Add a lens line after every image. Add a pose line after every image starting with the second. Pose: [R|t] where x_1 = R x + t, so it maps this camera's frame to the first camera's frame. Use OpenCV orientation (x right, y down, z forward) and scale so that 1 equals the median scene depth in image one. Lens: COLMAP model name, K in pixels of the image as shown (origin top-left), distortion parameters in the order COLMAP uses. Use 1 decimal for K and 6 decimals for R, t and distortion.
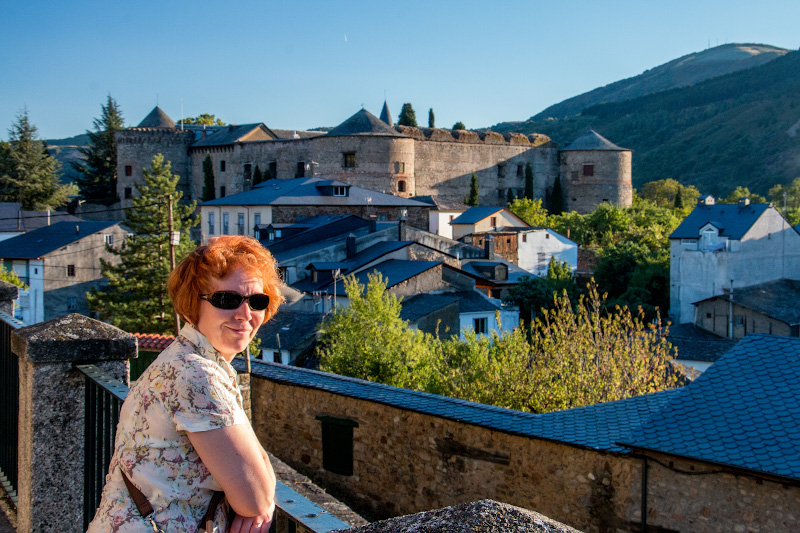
lens RADIAL K [[1257.8, 0, 400.0], [0, 1257.8, 266.5], [0, 0, 1]] dist [0.141943, 0.074628]
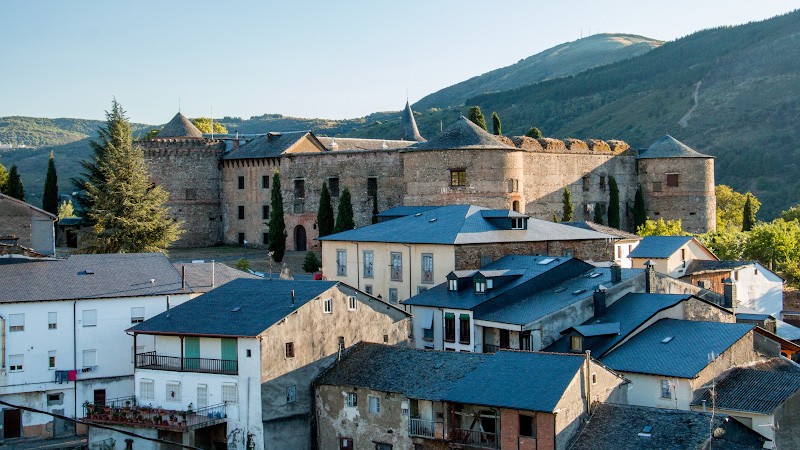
lens RADIAL K [[1264.7, 0, 400.0], [0, 1264.7, 225.0], [0, 0, 1]] dist [0.154707, 0.162731]
pose [[0.991234, -0.017870, 0.130907, -0.165032], [0.020776, 0.999566, -0.020862, -0.030695], [-0.130477, 0.023399, 0.991175, 0.135952]]
